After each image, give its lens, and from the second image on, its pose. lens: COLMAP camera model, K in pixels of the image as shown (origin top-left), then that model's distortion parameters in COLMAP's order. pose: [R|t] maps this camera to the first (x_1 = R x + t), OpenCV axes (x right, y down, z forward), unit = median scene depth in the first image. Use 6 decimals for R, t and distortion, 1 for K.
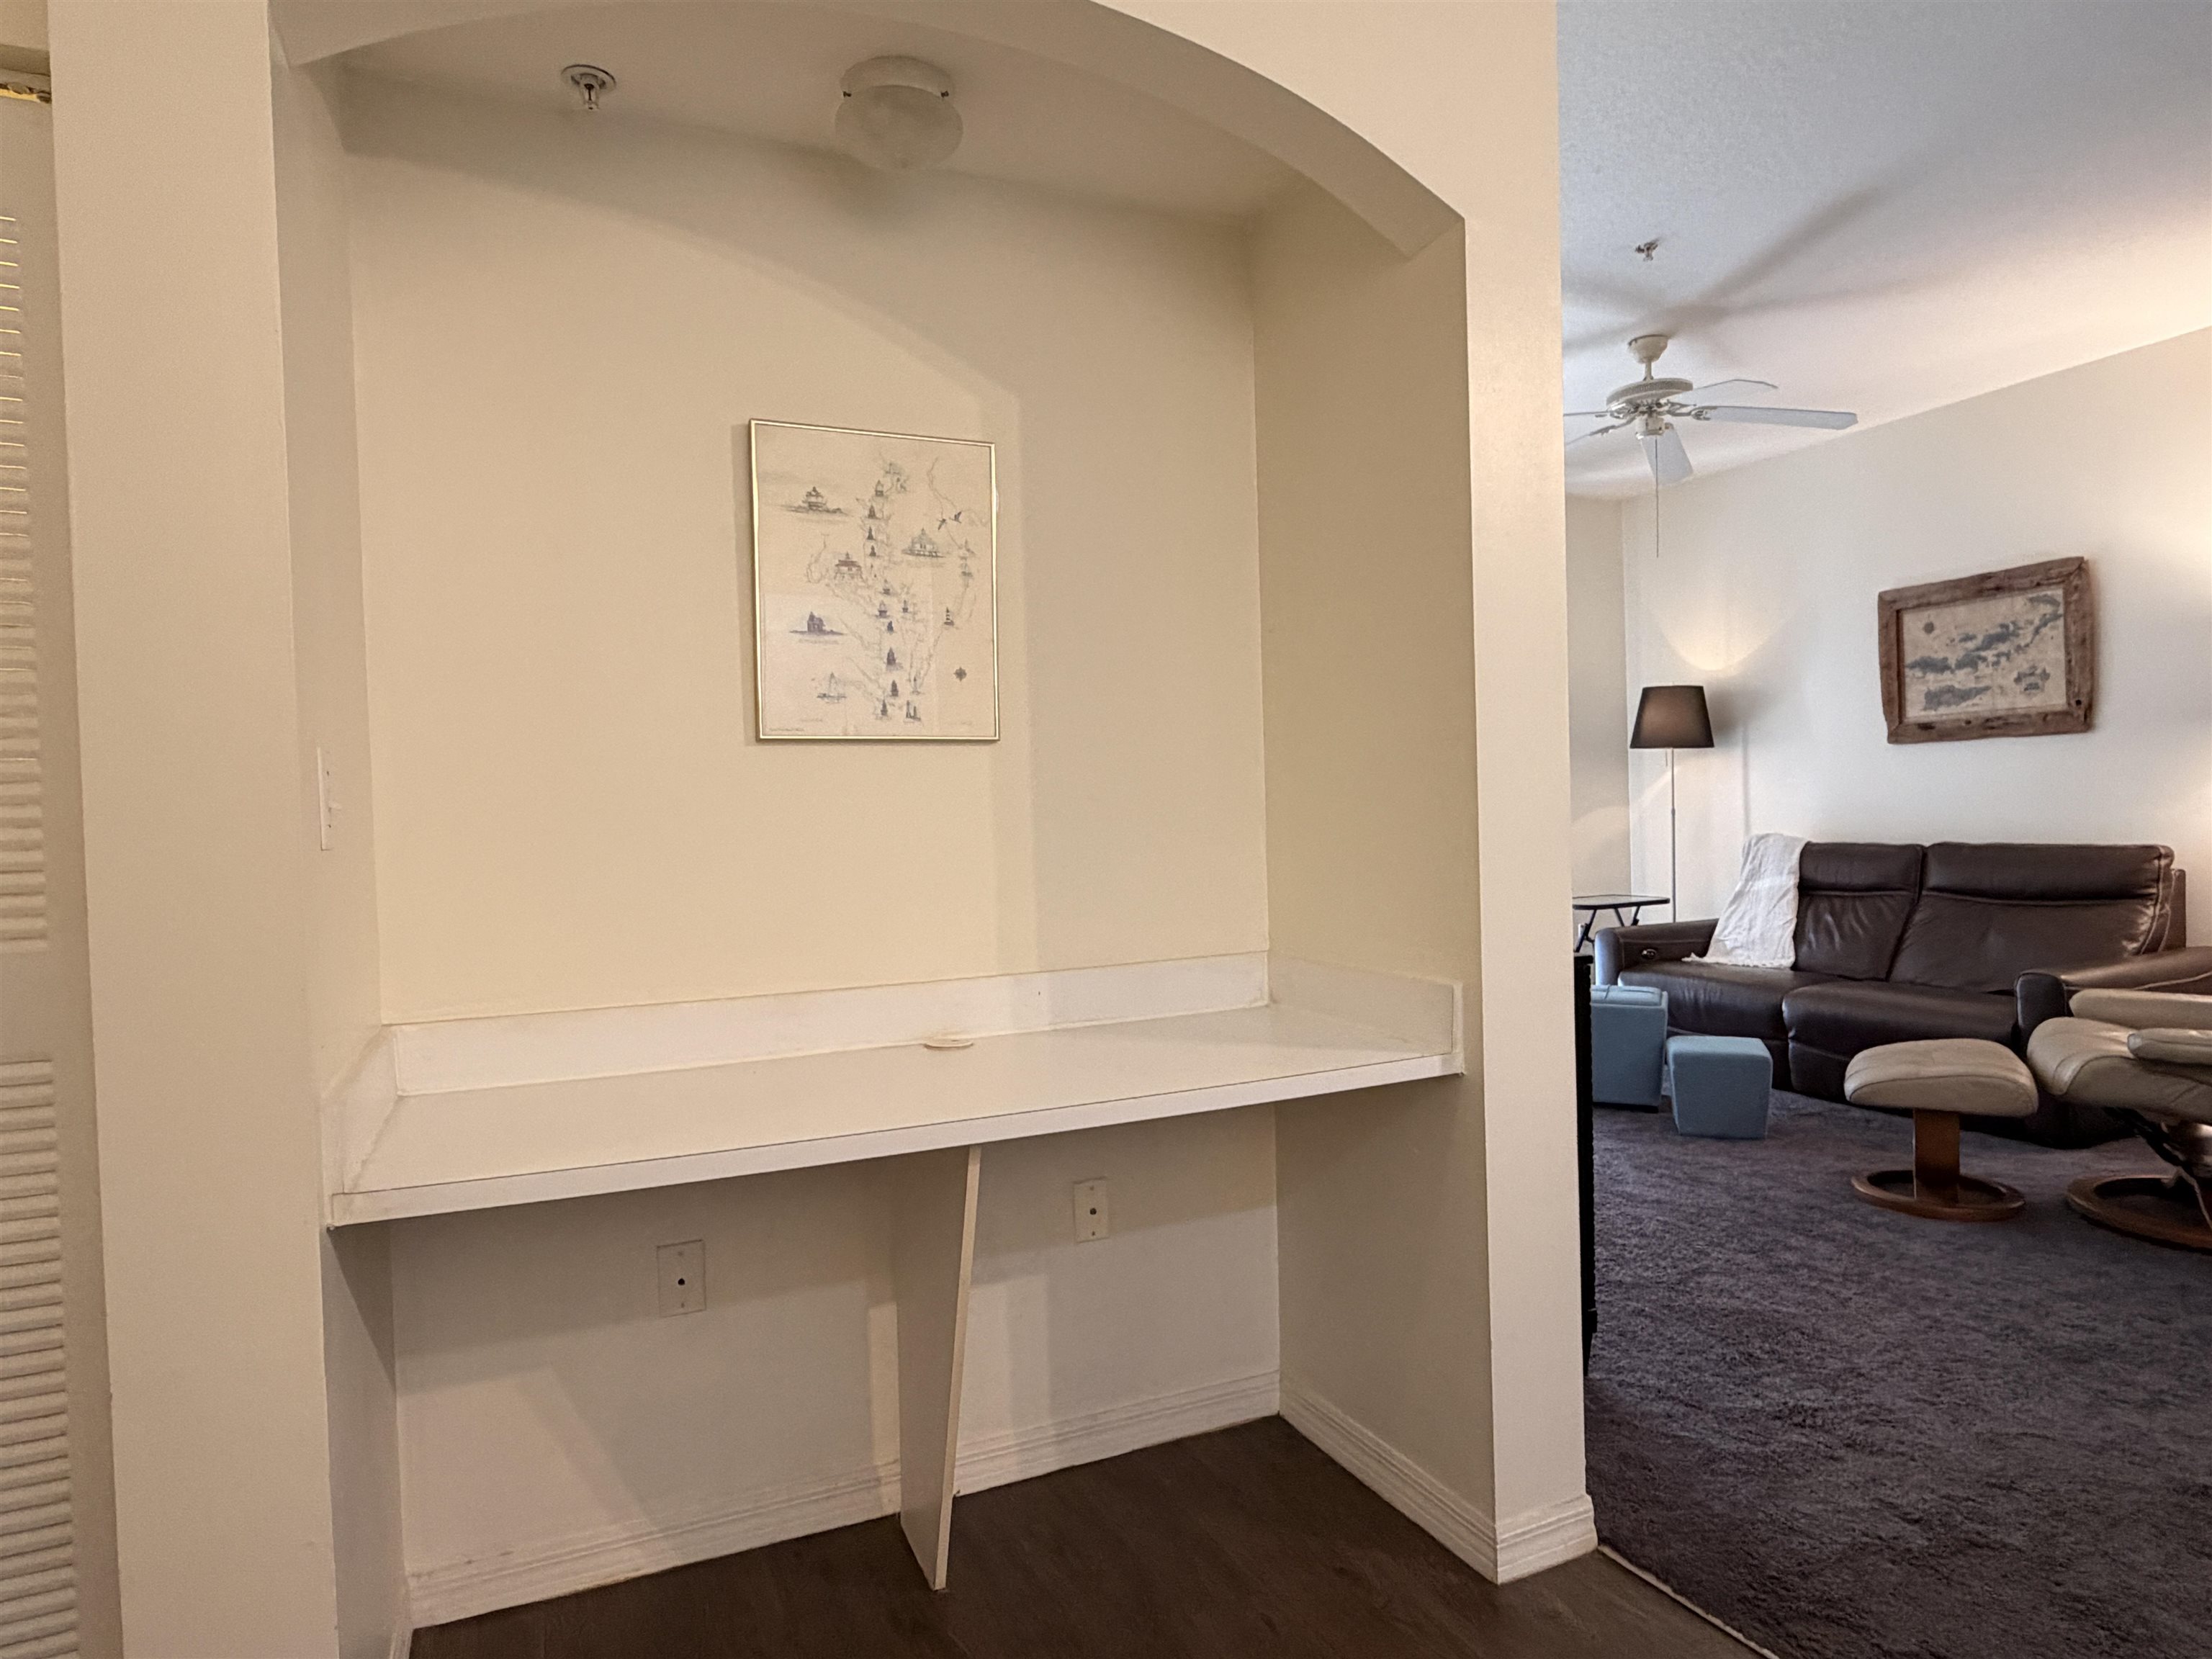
lens RADIAL K [[1317.6, 0, 1106.0], [0, 1317.6, 829.5], [0, 0, 1]] dist [0.002690, 0.002156]
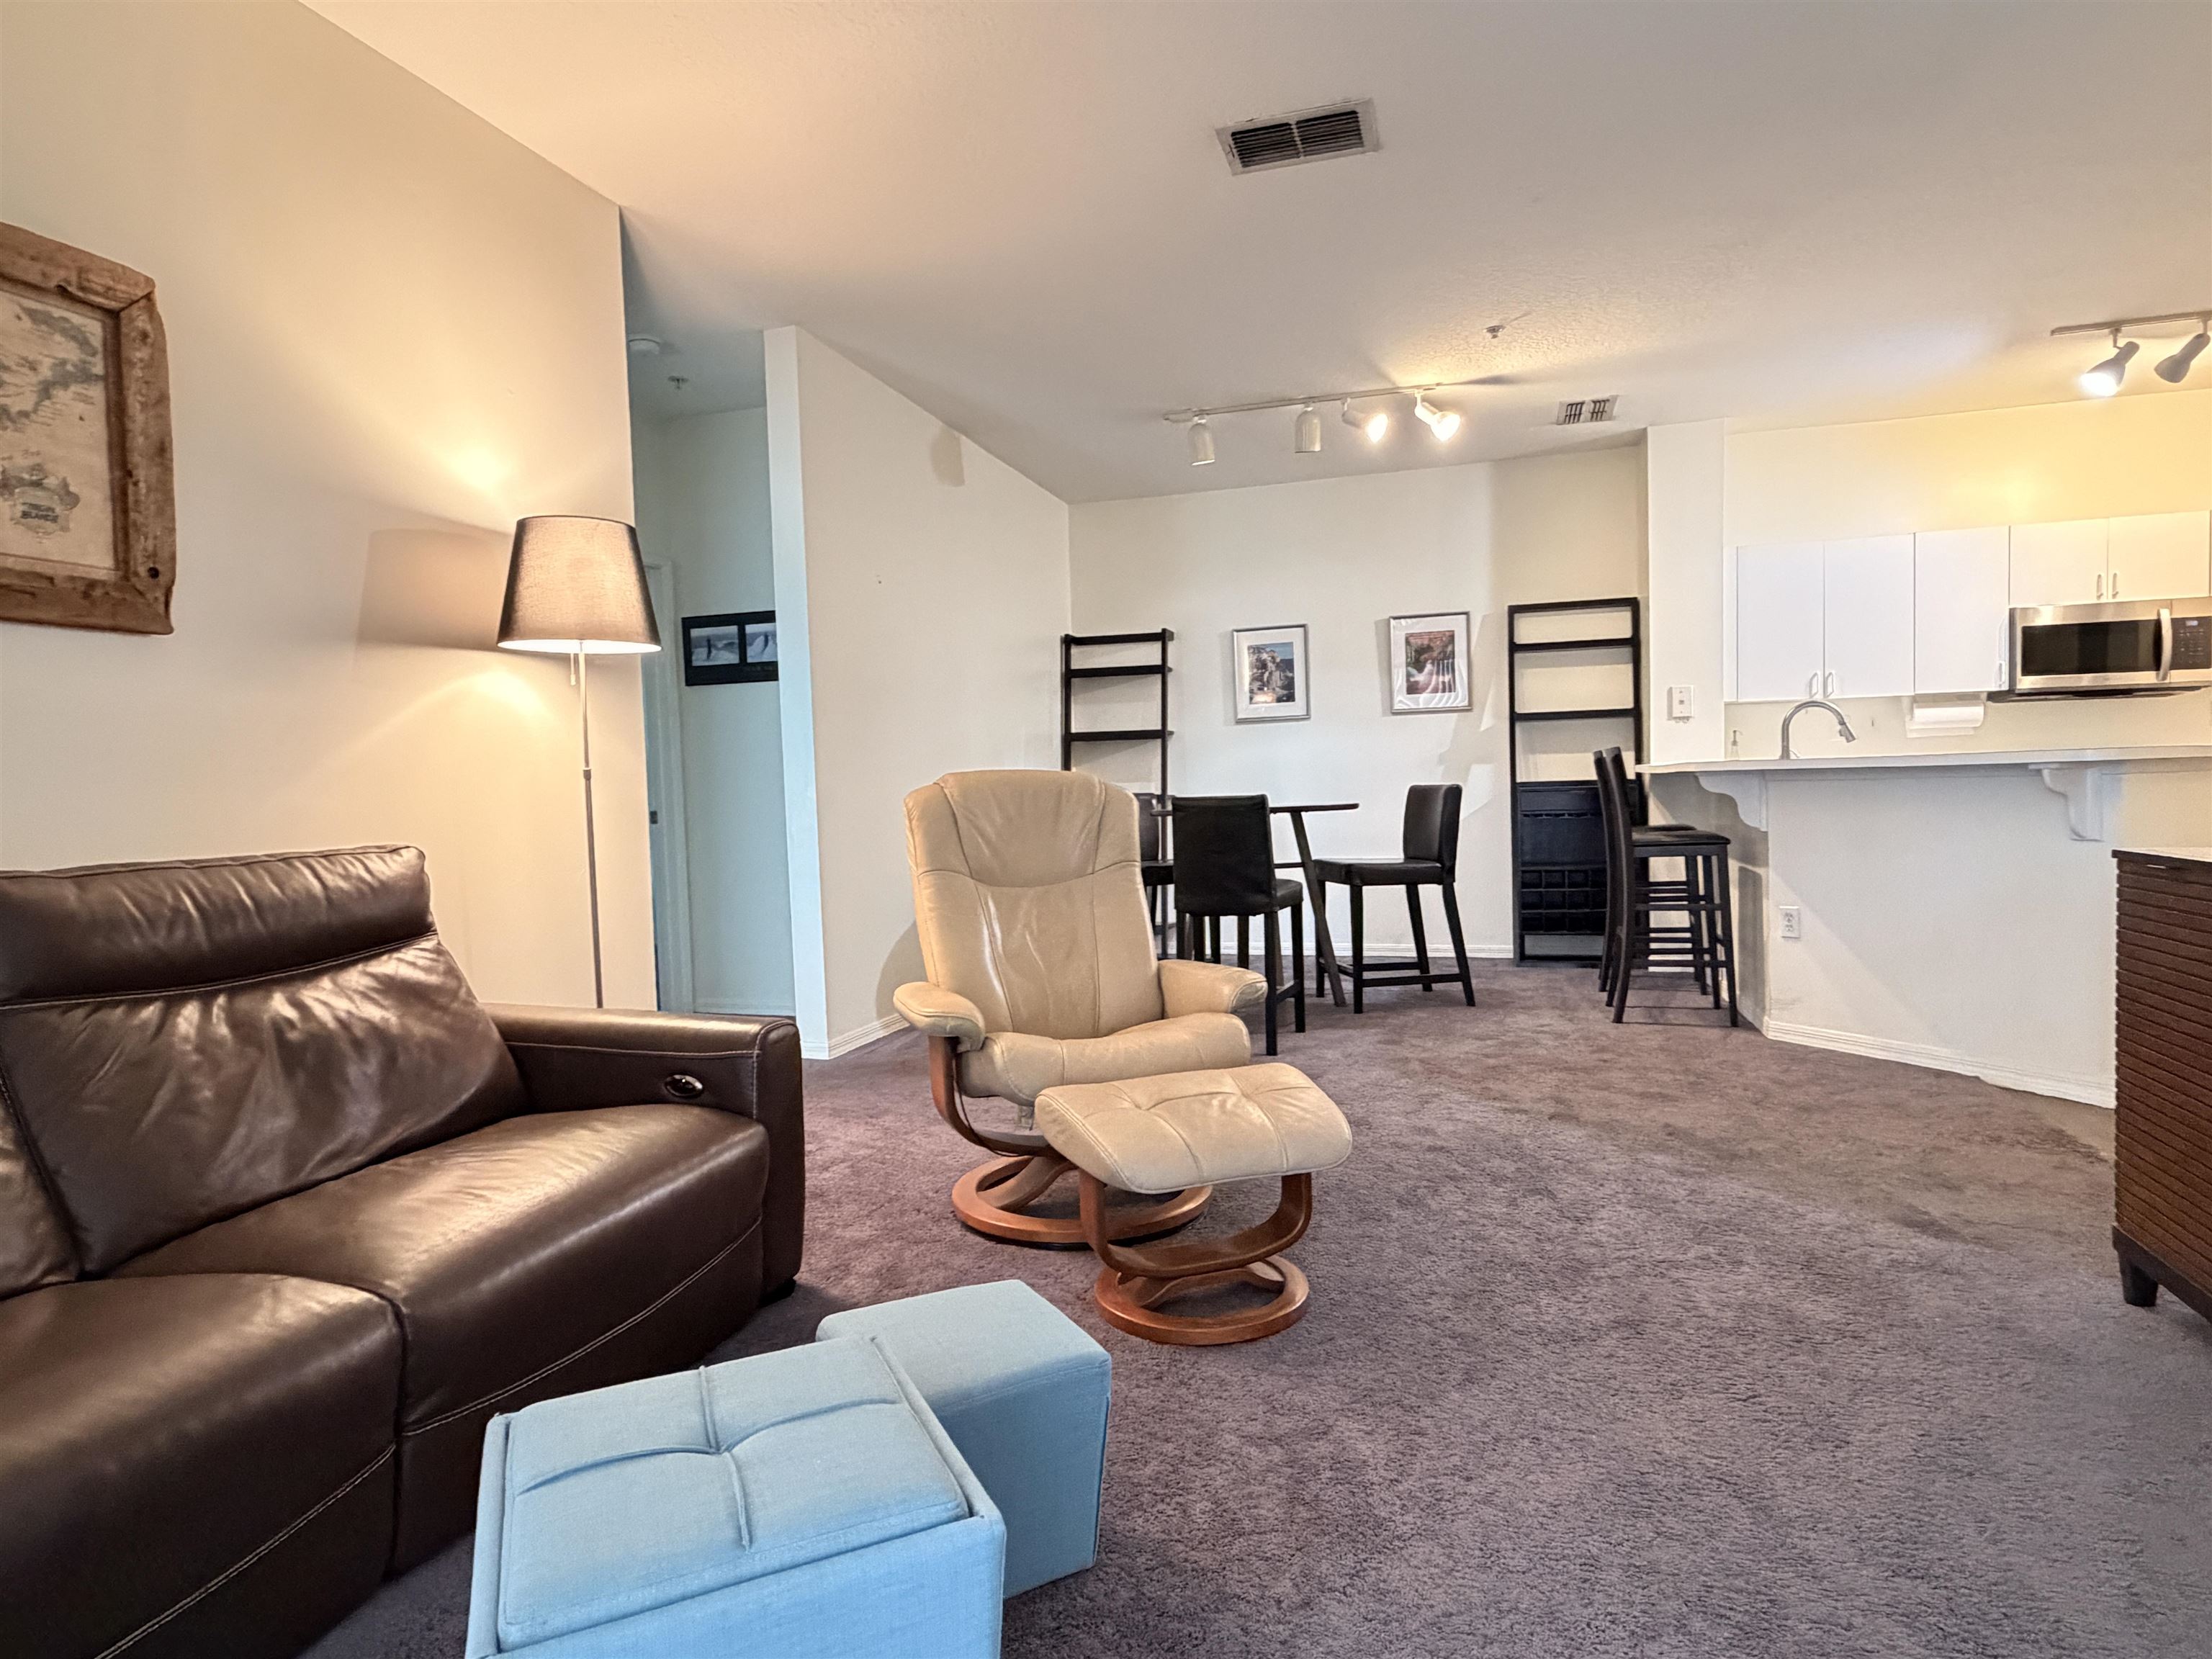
lens RADIAL K [[1230.6, 0, 1096.9], [0, 1230.6, 833.0], [0, 0, 1]] dist [0.000037, -0.002110]
pose [[-0.749498, 0.022352, 0.661629, 0.163947], [0.058868, 0.997721, 0.032981, 0.005558], [-0.659384, 0.063668, -0.749106, 1.055033]]
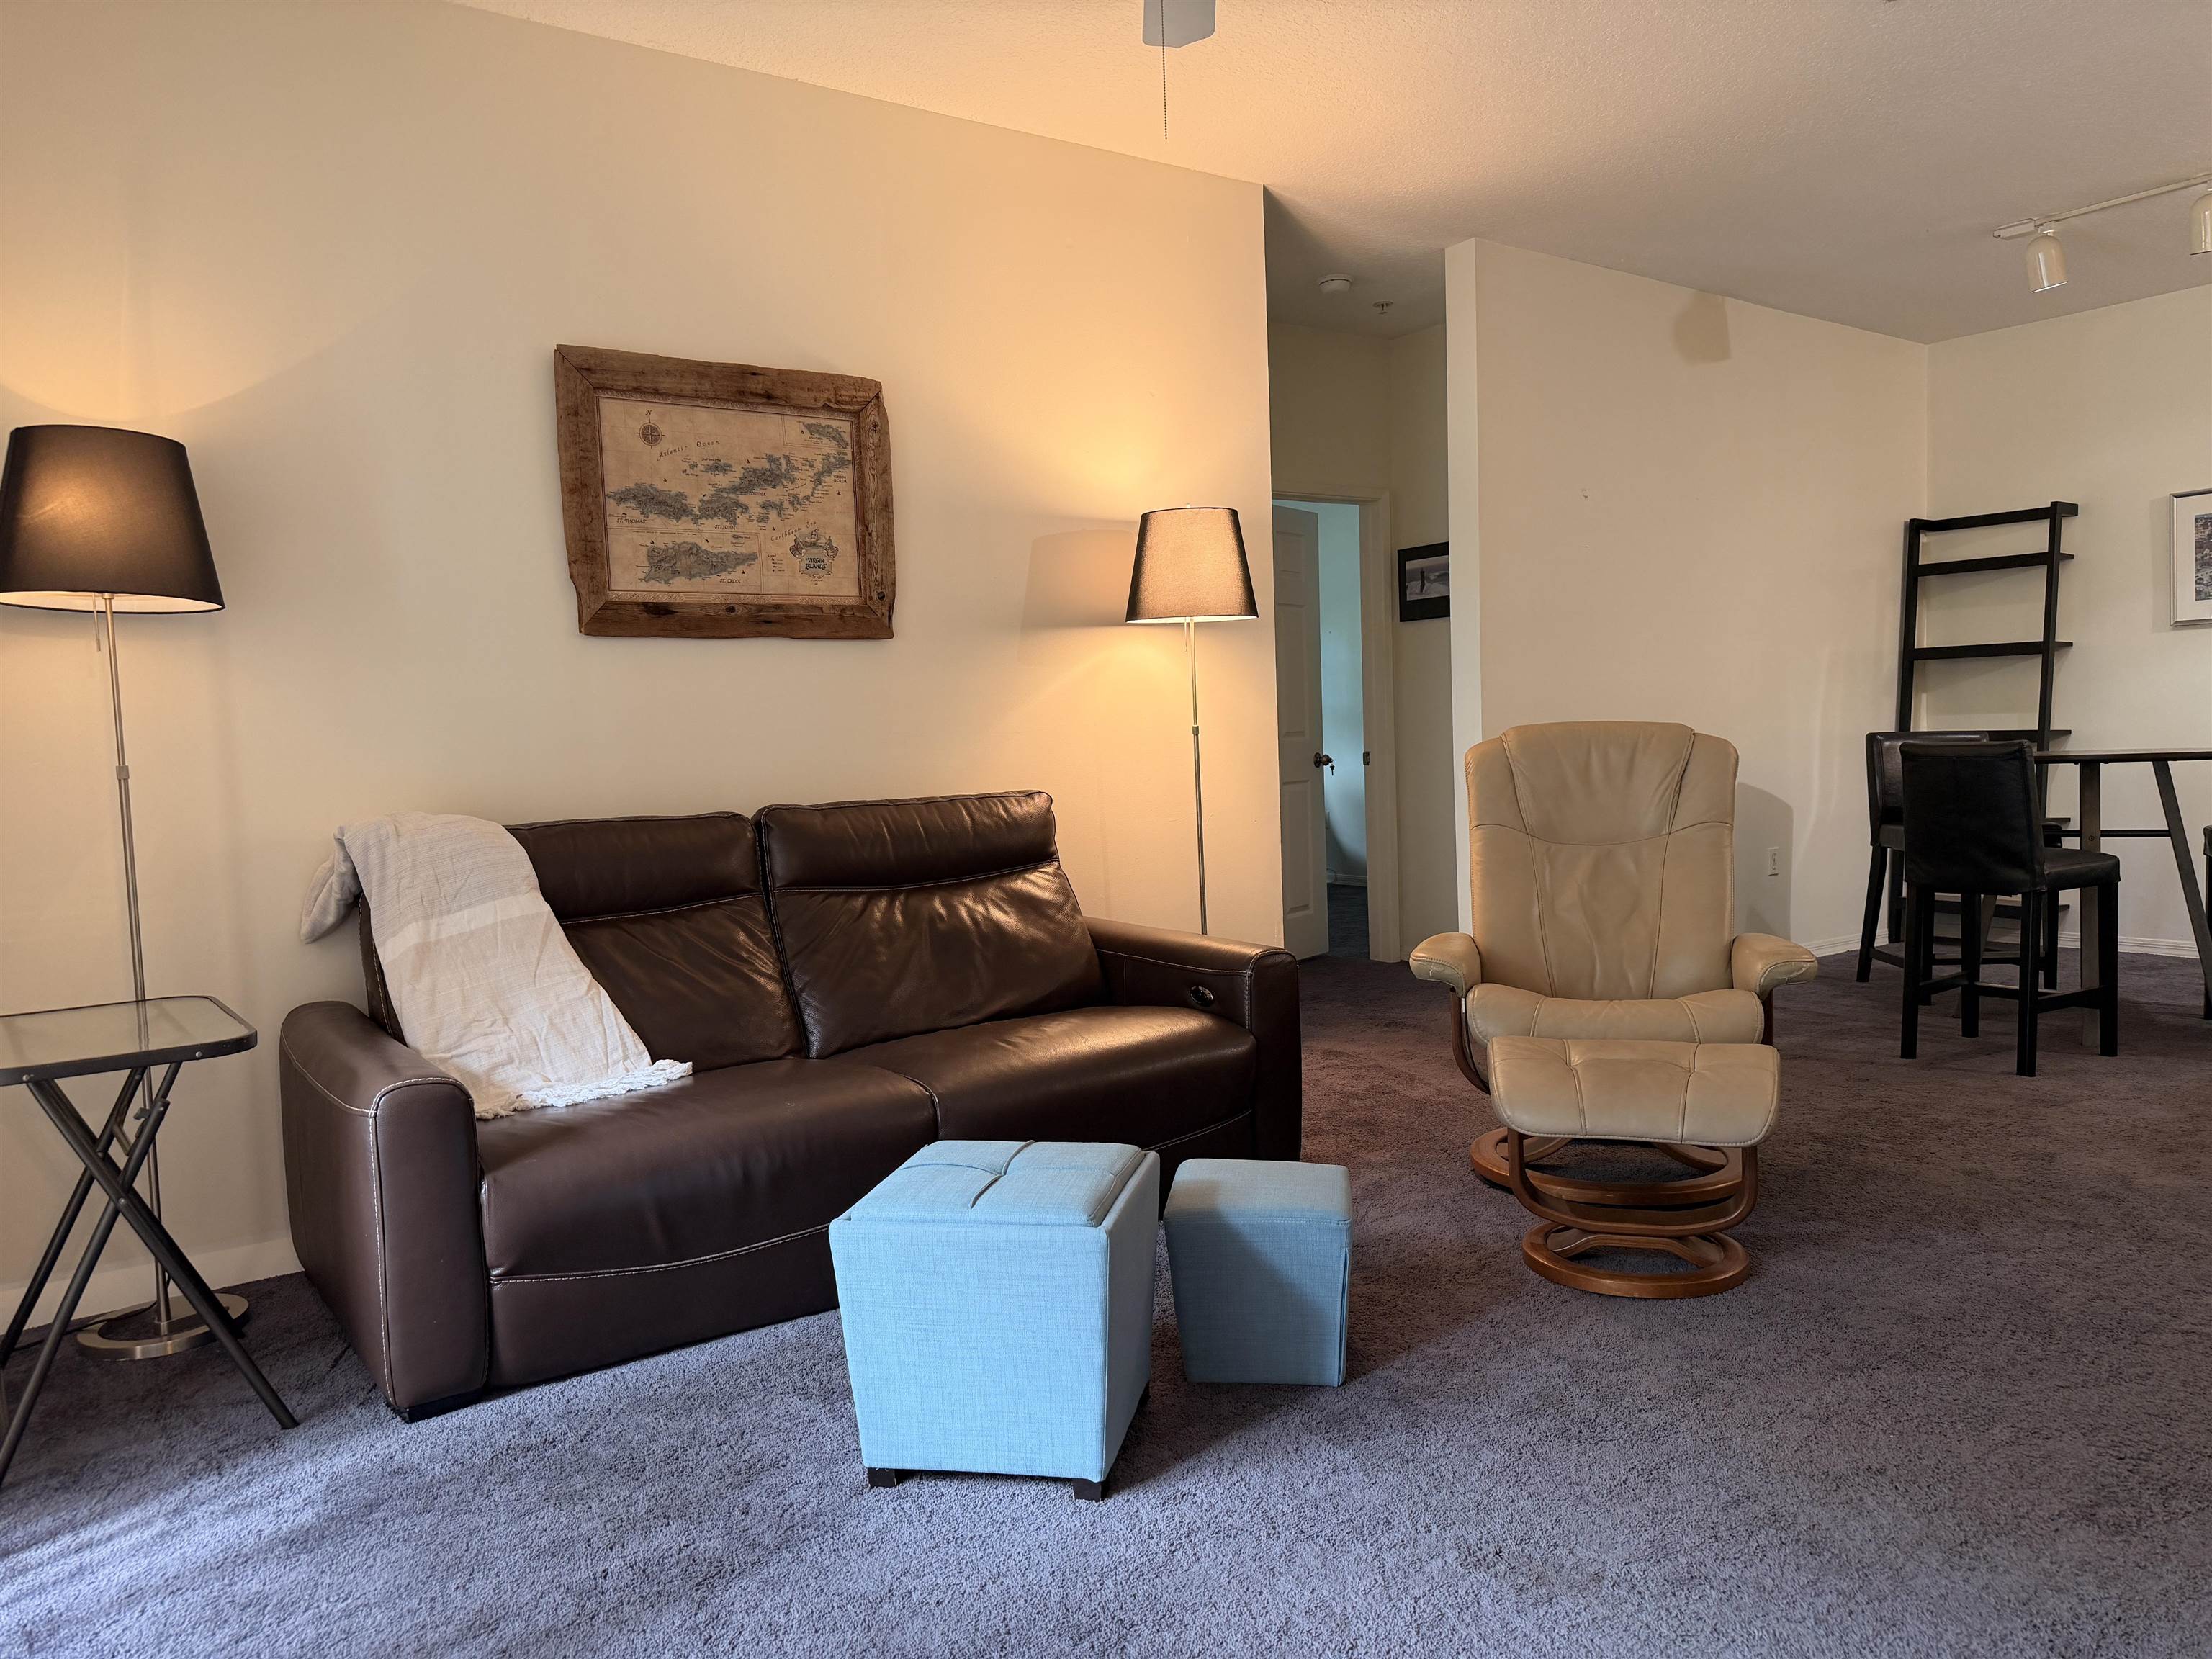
lens RADIAL K [[1551.4, 0, 1106.8], [0, 1551.4, 844.6], [0, 0, 1]] dist [0.114031, -0.126625]
pose [[-0.212032, -0.036272, 0.976589, -0.088454], [0.054583, 0.997312, 0.048892, 0.000700], [-0.975737, 0.063672, -0.209482, 1.005064]]
